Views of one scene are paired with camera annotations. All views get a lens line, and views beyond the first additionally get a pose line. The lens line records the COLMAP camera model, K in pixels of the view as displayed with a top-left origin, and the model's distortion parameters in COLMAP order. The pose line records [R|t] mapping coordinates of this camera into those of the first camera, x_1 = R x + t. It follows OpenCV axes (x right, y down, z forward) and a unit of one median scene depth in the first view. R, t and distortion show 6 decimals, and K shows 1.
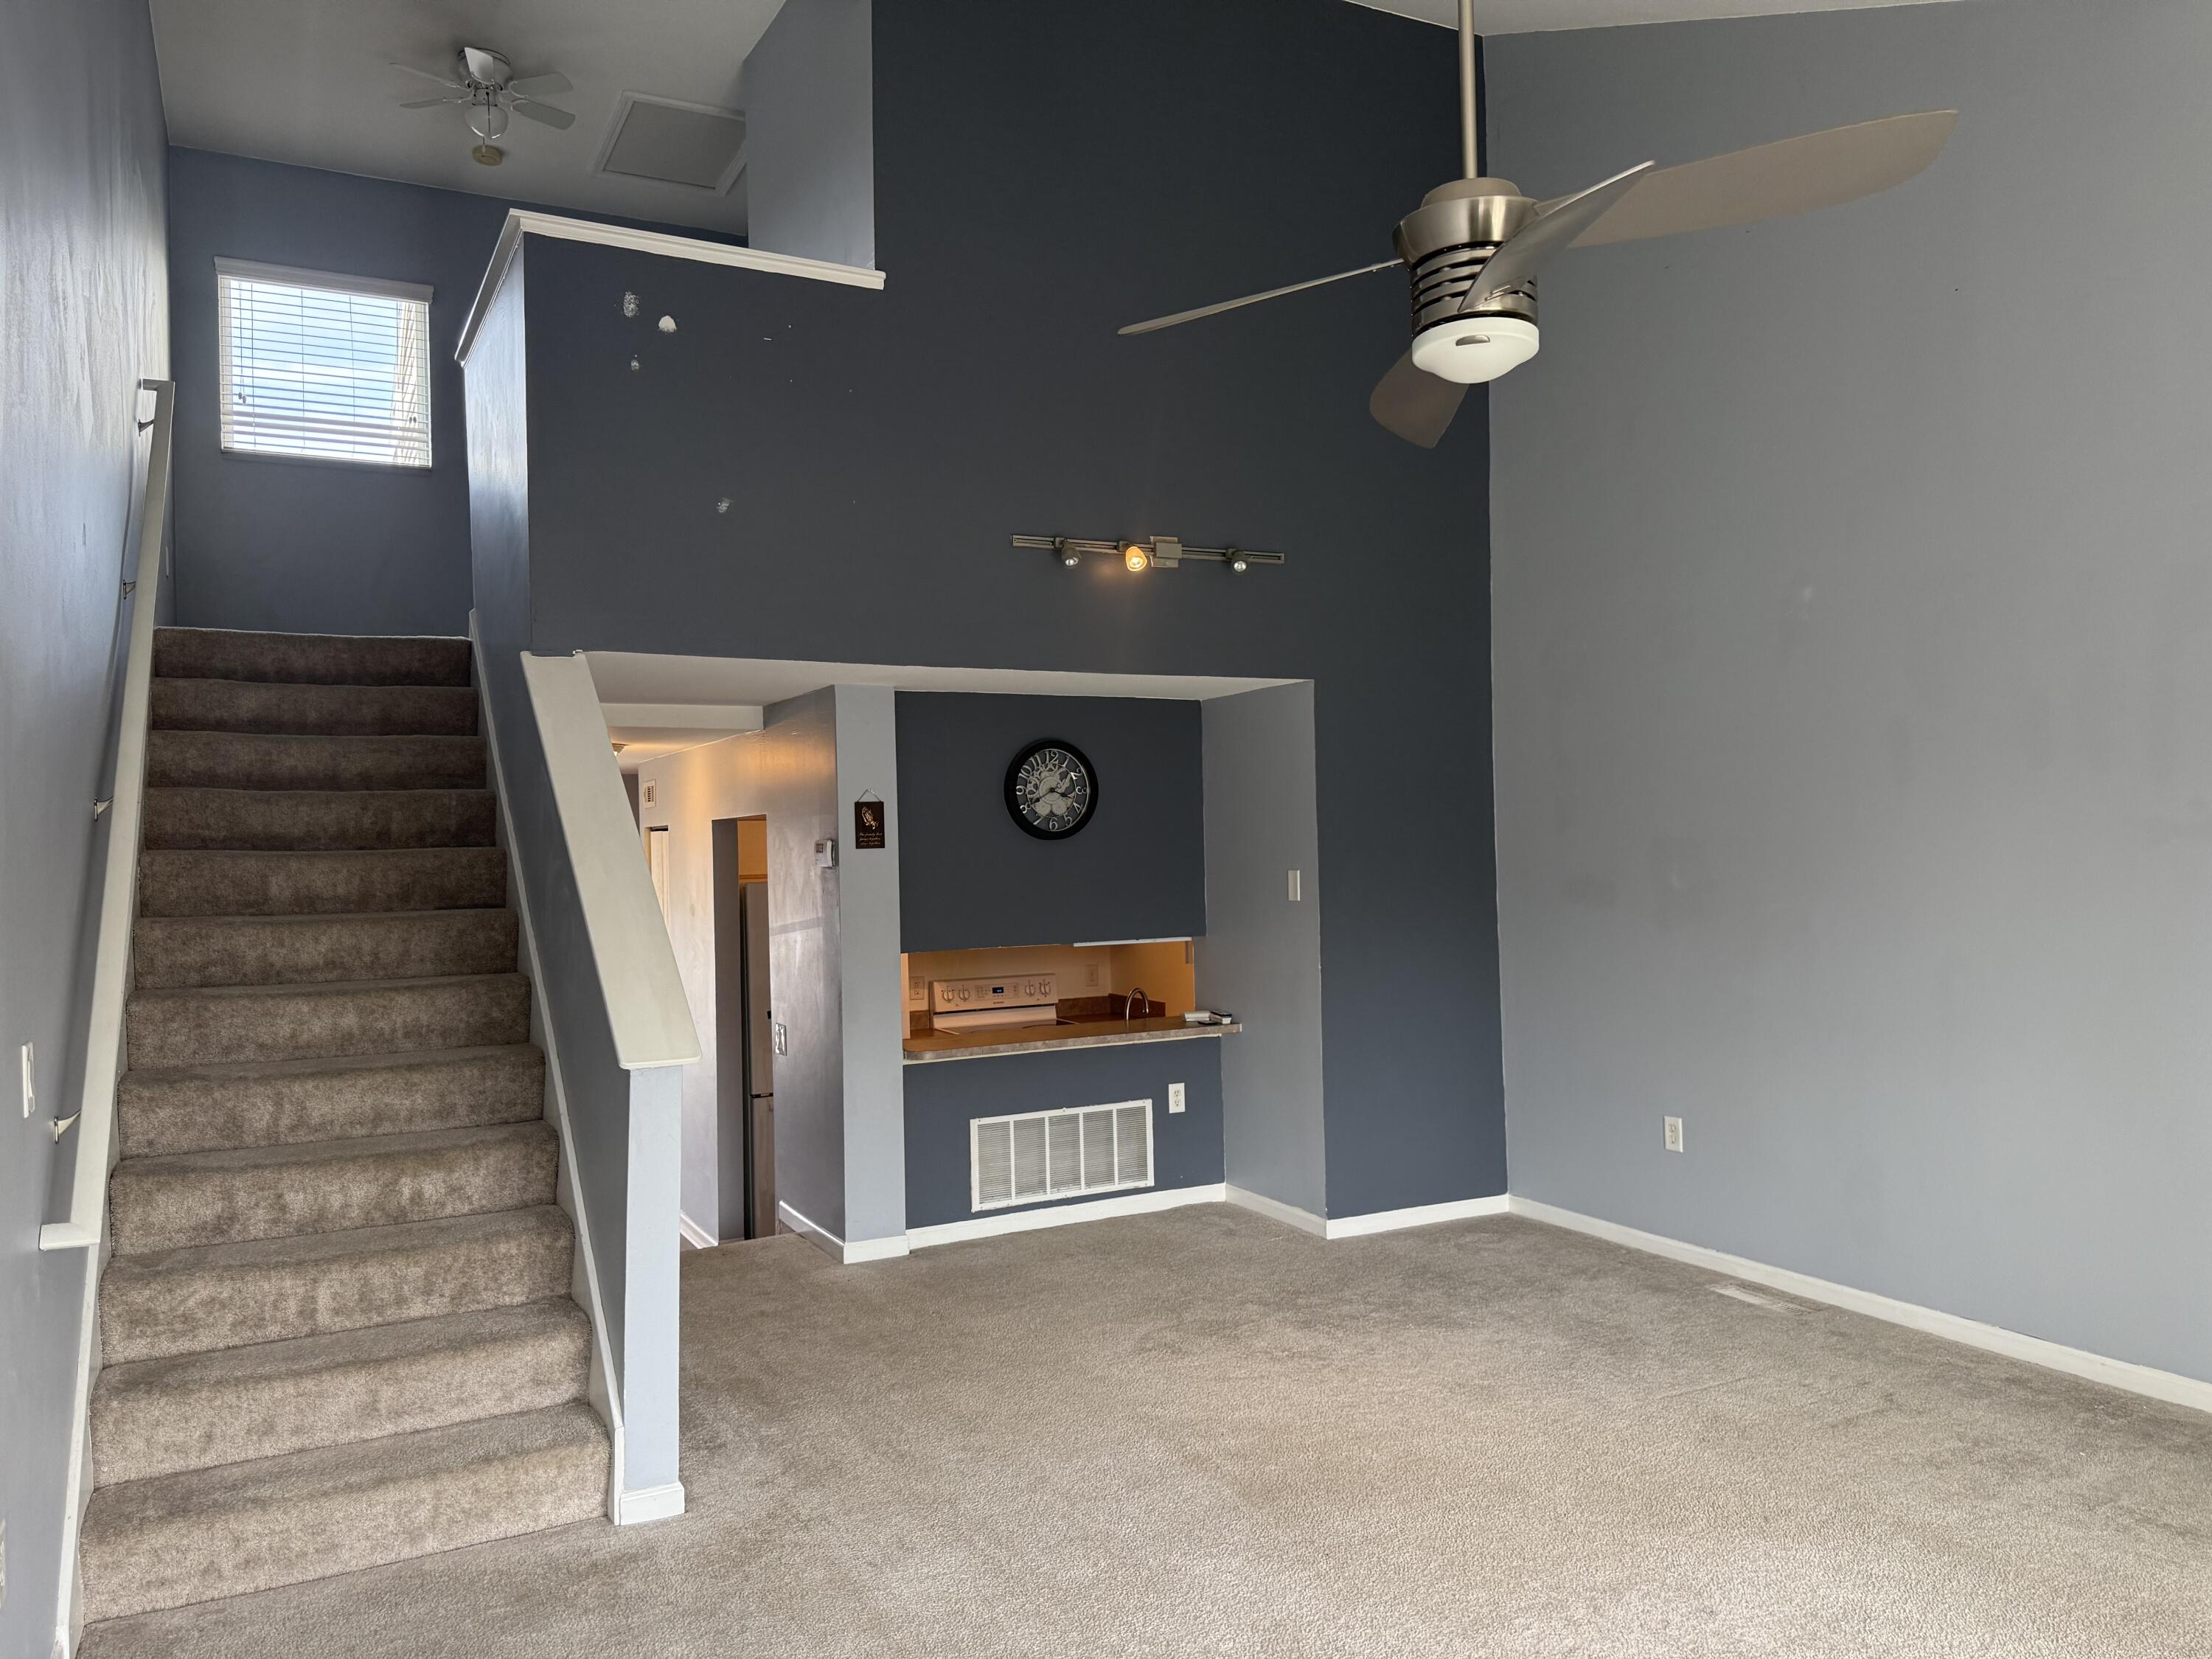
lens RADIAL K [[1573.7, 0, 1107.1], [0, 1573.7, 826.5], [0, 0, 1]] dist [0.066561, -0.059476]
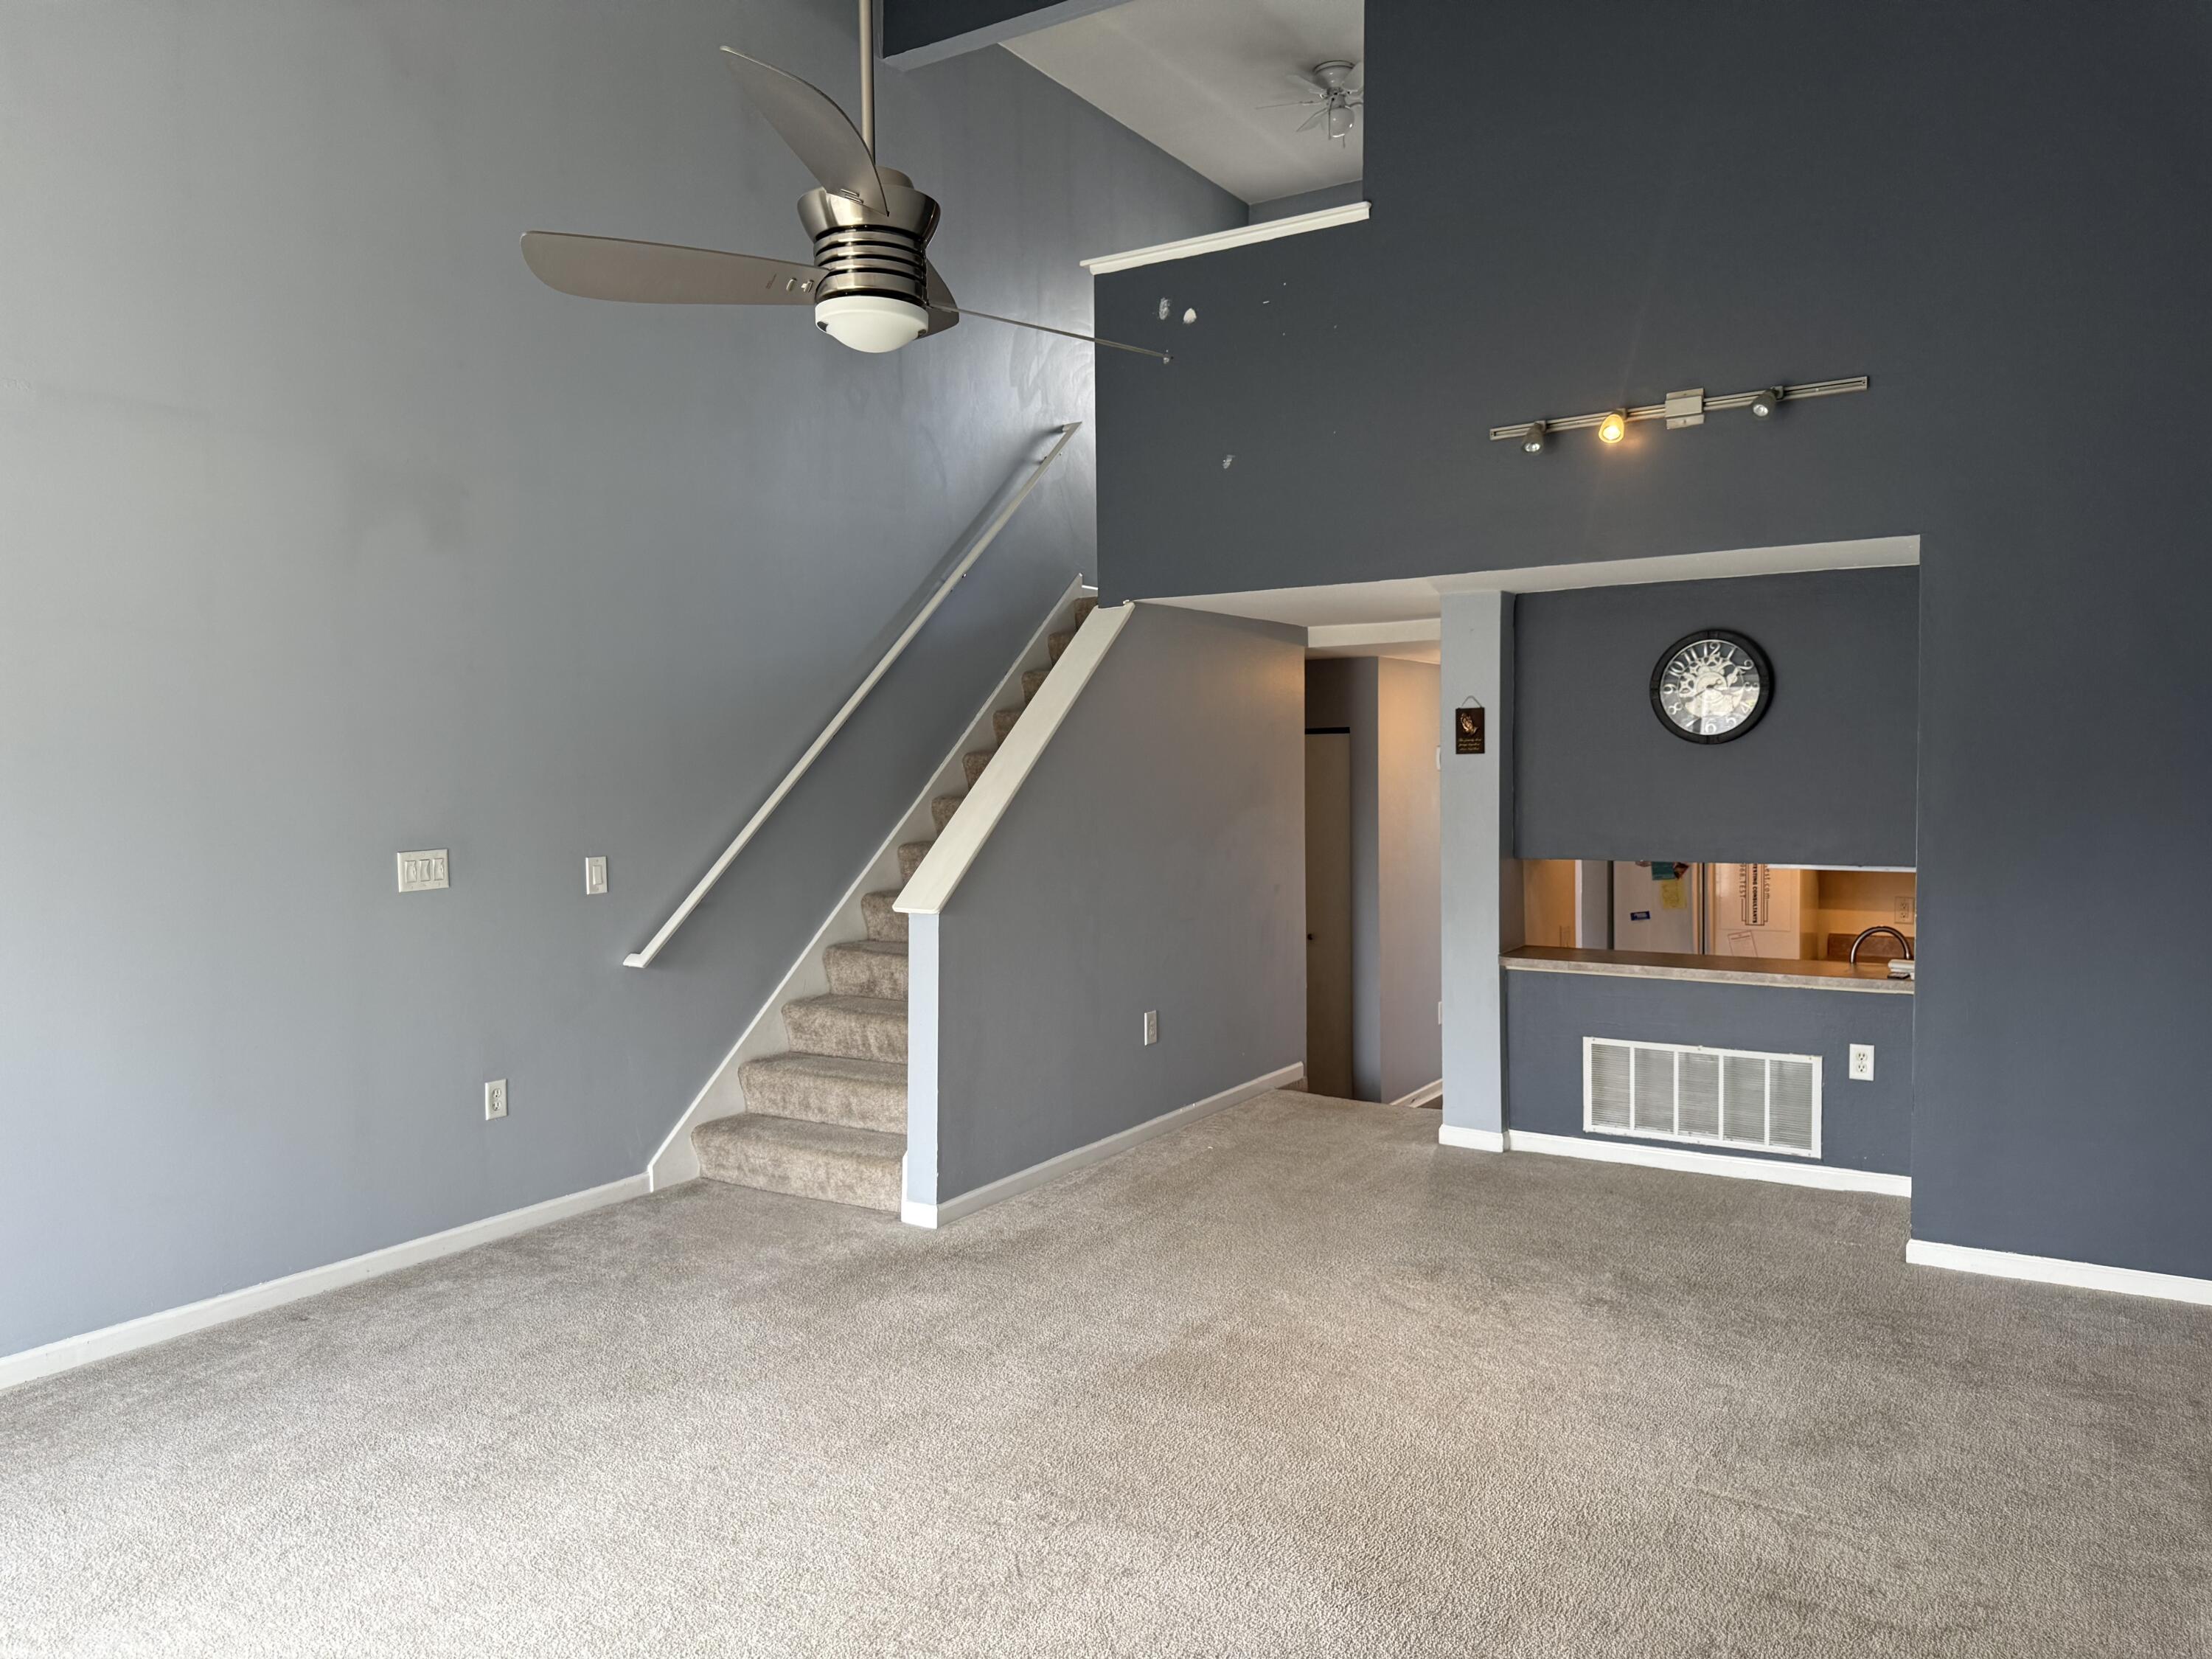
lens RADIAL K [[1573.7, 0, 1097.0], [0, 1573.7, 817.5], [0, 0, 1]] dist [0.066561, -0.059476]
pose [[0.490055, 0.042491, -0.870655, 0.626460], [0.010991, 0.998431, 0.054913, -0.003741], [0.871622, -0.036480, 0.488819, 0.286492]]
